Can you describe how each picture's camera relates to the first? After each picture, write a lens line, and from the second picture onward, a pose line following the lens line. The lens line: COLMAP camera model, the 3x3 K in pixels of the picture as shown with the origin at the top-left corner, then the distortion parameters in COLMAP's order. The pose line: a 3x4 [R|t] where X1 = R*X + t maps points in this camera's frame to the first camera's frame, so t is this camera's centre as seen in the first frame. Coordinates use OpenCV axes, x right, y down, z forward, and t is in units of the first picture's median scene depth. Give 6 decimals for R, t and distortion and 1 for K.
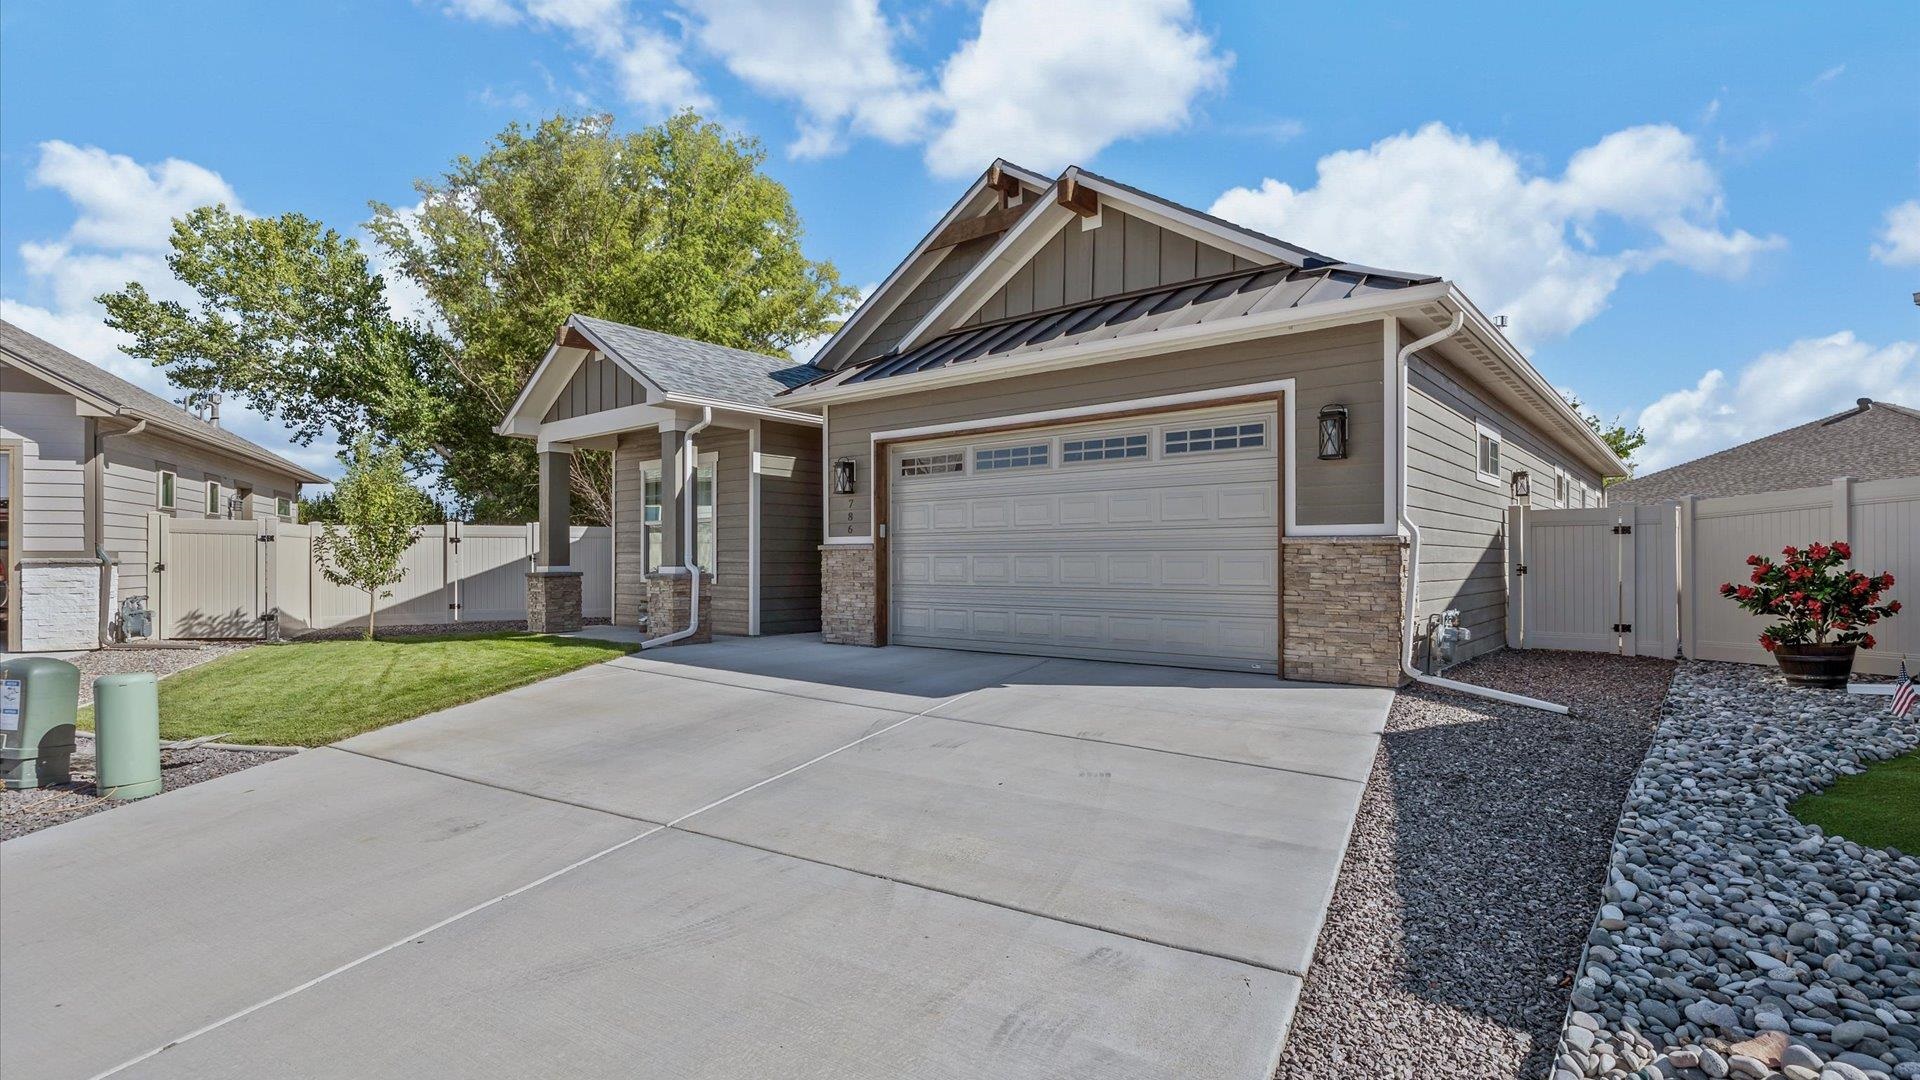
lens RADIAL K [[922.2, 0, 968.7], [0, 922.2, 551.3], [0, 0, 1]] dist [-0.012491, 0.001301]
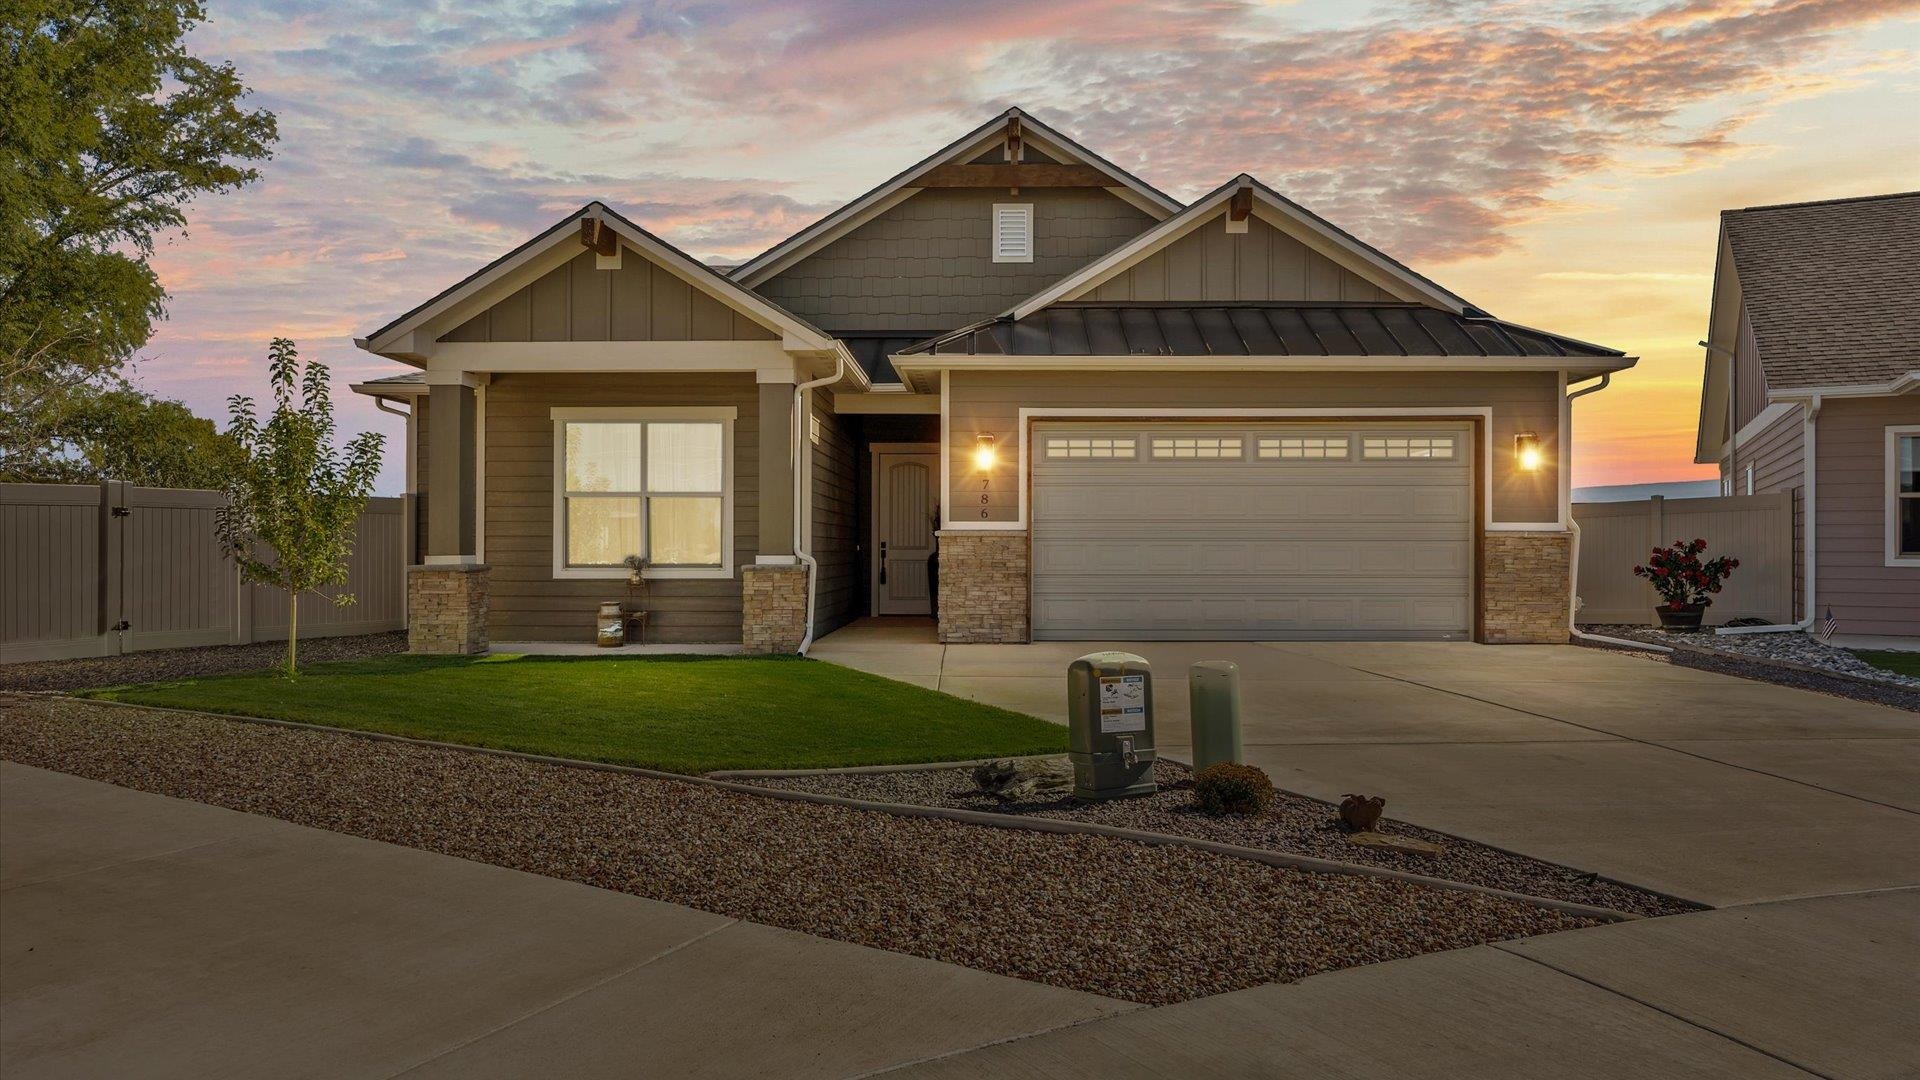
lens RADIAL K [[1343.5, 0, 960.0], [0, 1343.5, 534.2], [0, 0, 1]] dist [-0.015858, 0.003156]
pose [[0.783055, 0.007404, 0.621908, -1.310922], [-0.009086, 0.999959, -0.000465, -0.004275], [-0.621886, -0.005287, 0.783090, 0.002940]]
